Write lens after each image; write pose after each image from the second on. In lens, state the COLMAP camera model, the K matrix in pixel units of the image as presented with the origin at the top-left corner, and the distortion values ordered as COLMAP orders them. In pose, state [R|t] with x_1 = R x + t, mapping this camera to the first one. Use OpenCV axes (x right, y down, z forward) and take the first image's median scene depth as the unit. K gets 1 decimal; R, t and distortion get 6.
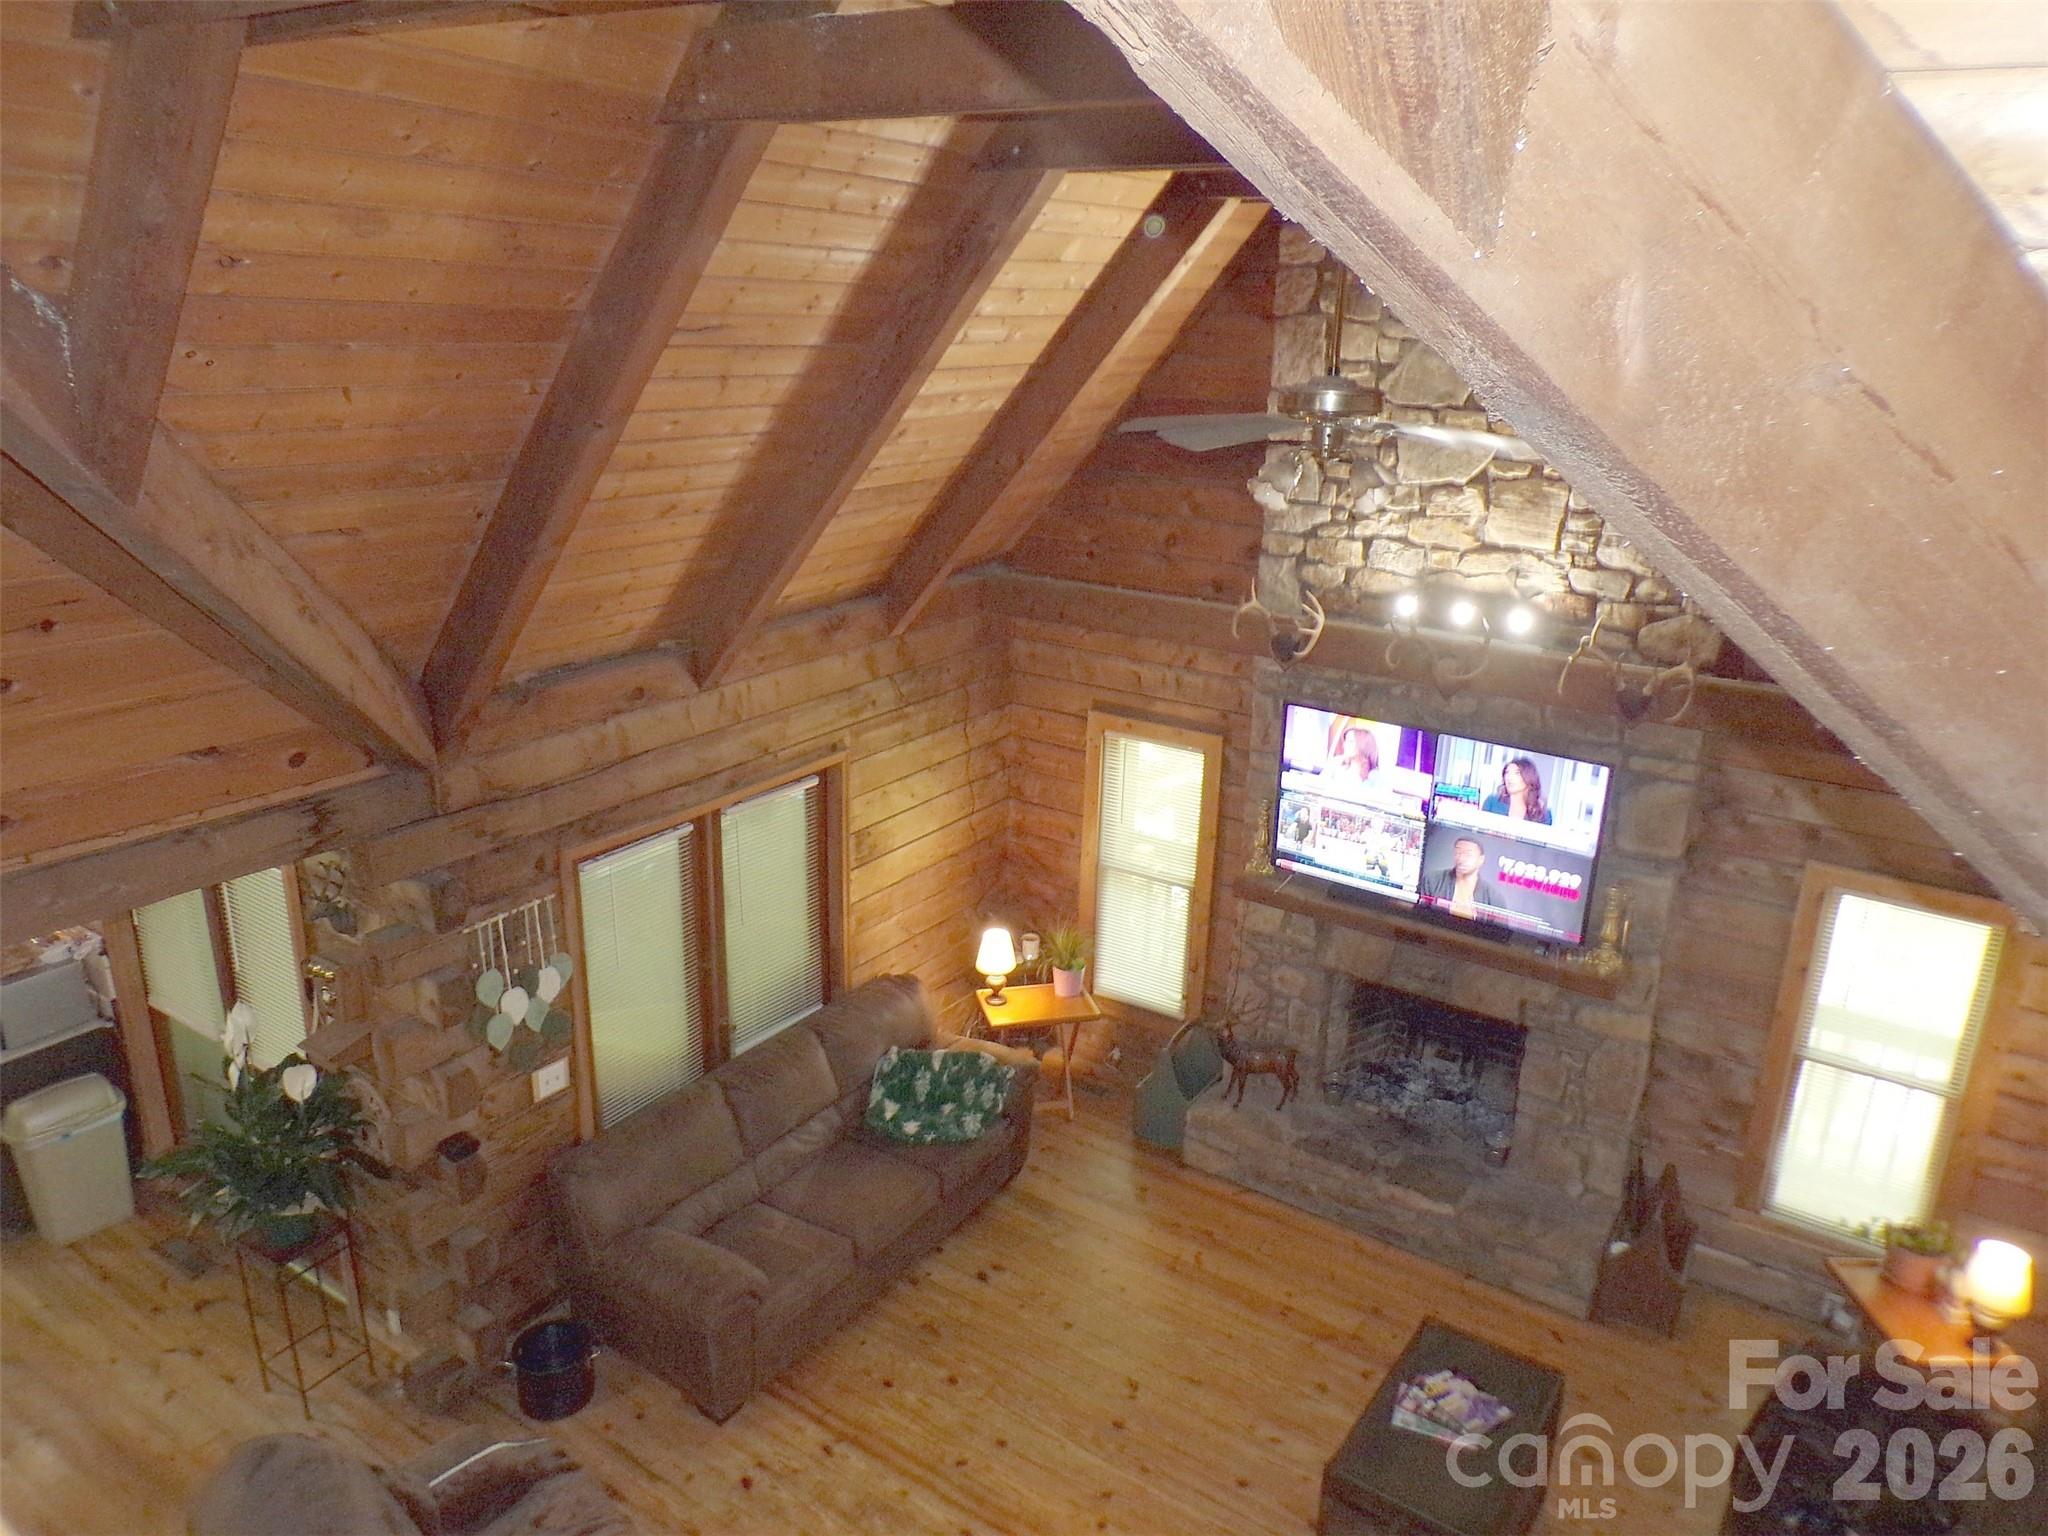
lens RADIAL K [[1395.2, 0, 1020.0], [0, 1395.2, 763.9], [0, 0, 1]] dist [-0.027220, 0.000778]
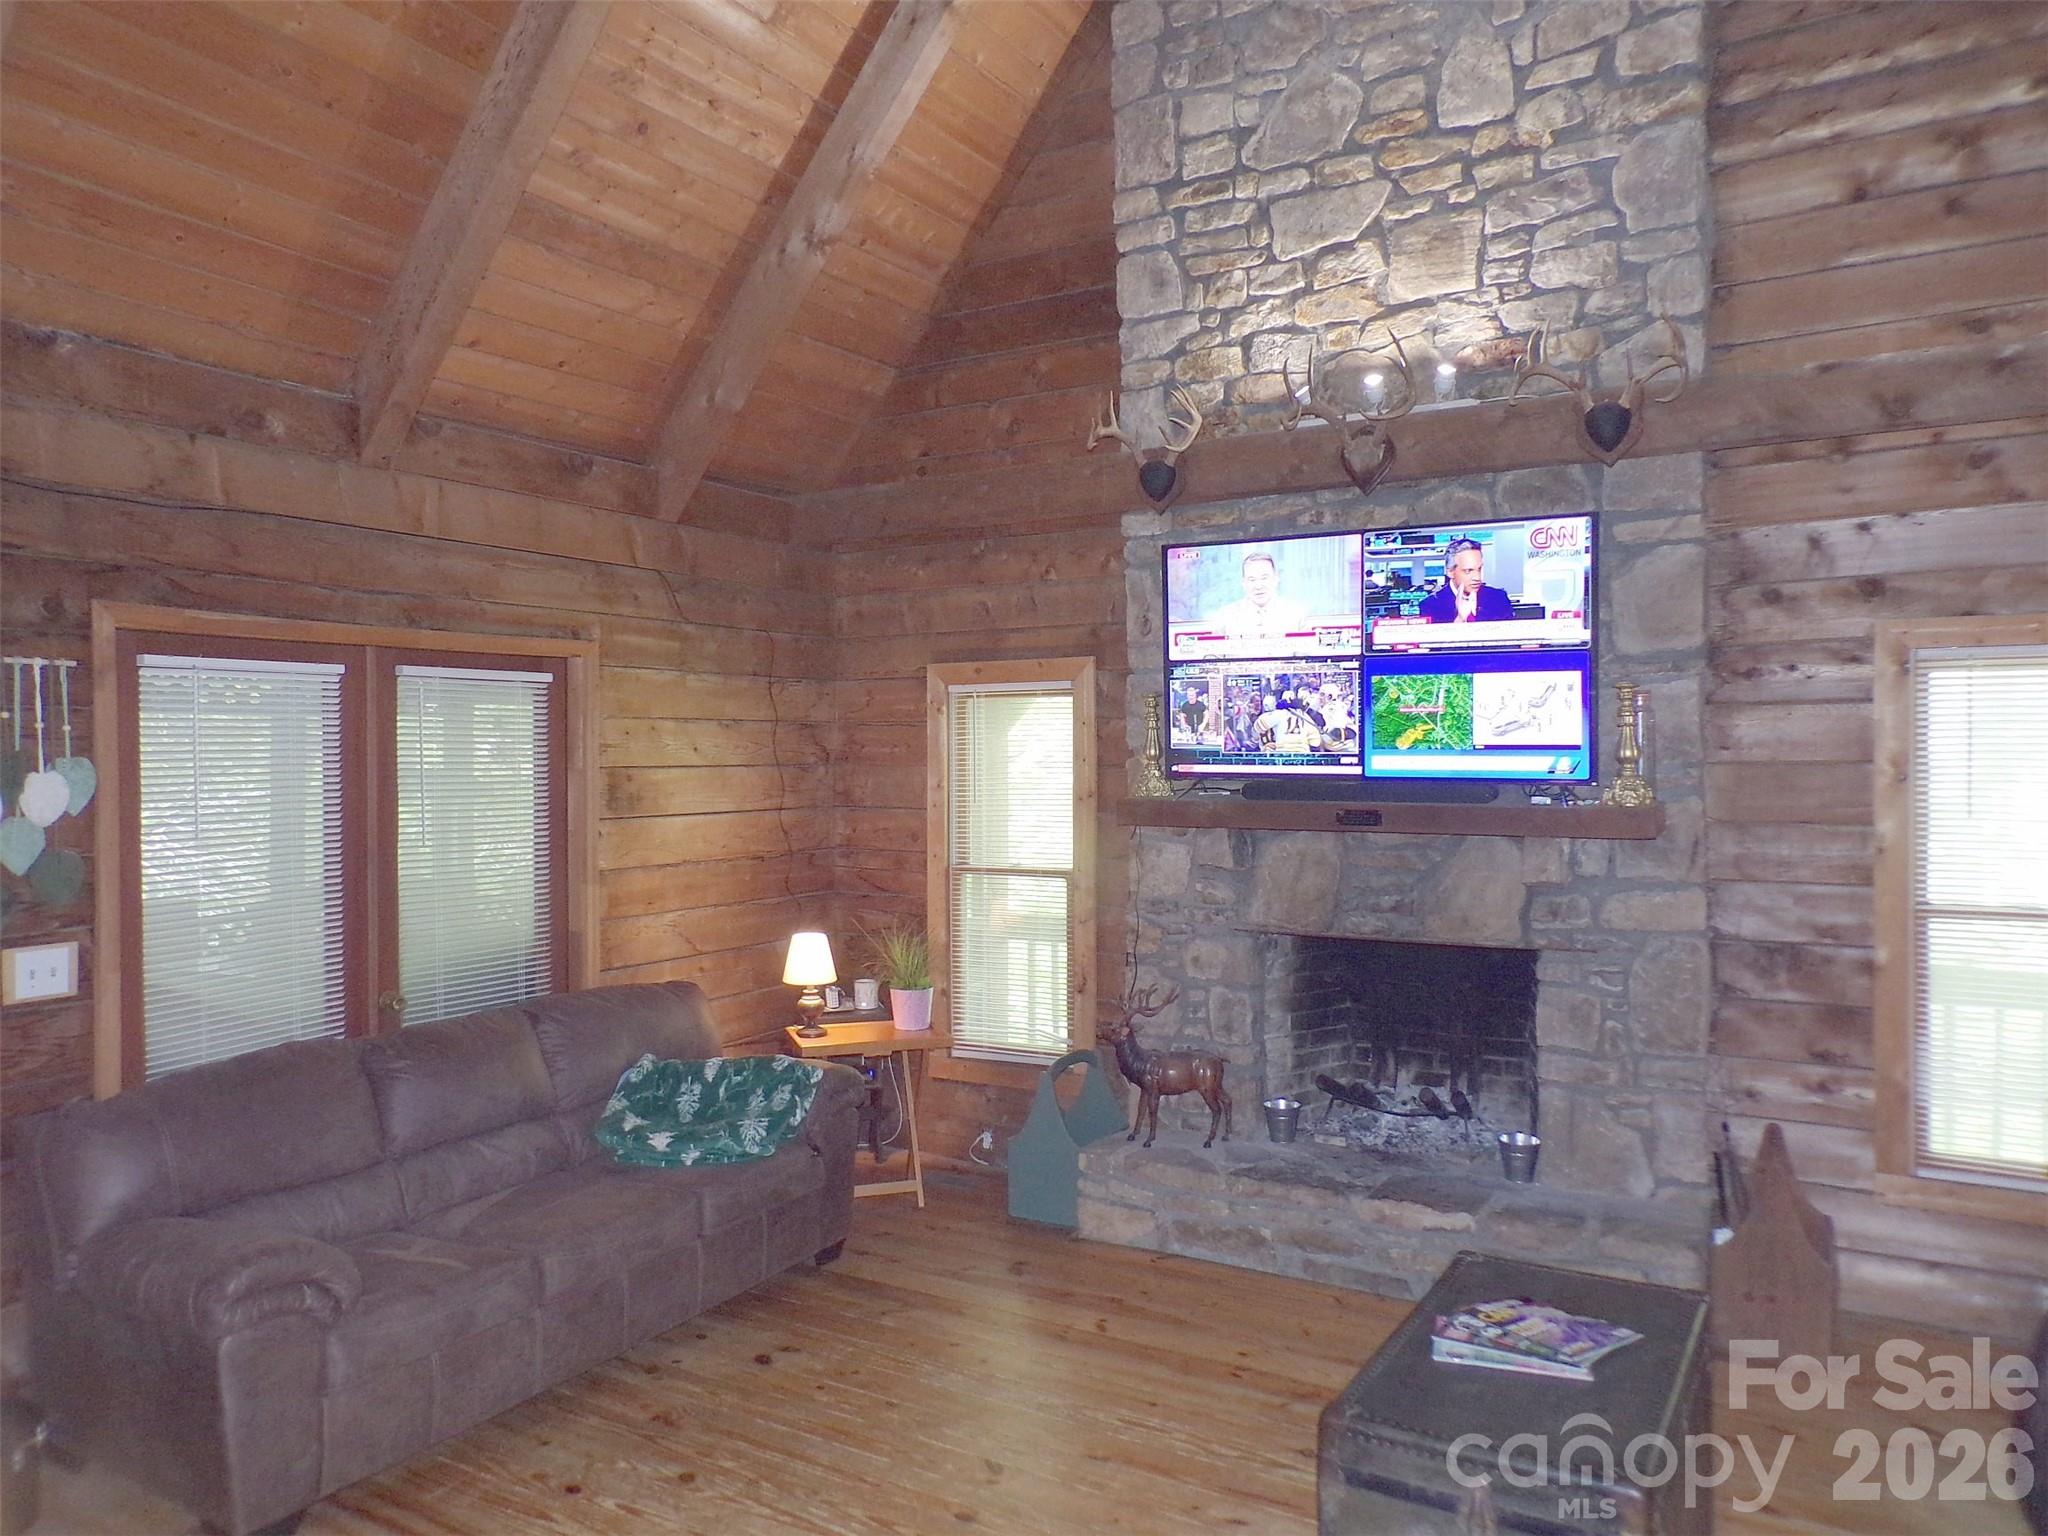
lens RADIAL K [[1397.5, 0, 1024.0], [0, 1397.5, 768.0], [0, 0, 1]] dist [-0.031629, 0.044819]
pose [[0.997164, -0.031347, 0.068421, 0.056127], [0.050456, 0.953005, -0.298723, 0.303280], [-0.055841, 0.301328, 0.951884, 0.303980]]
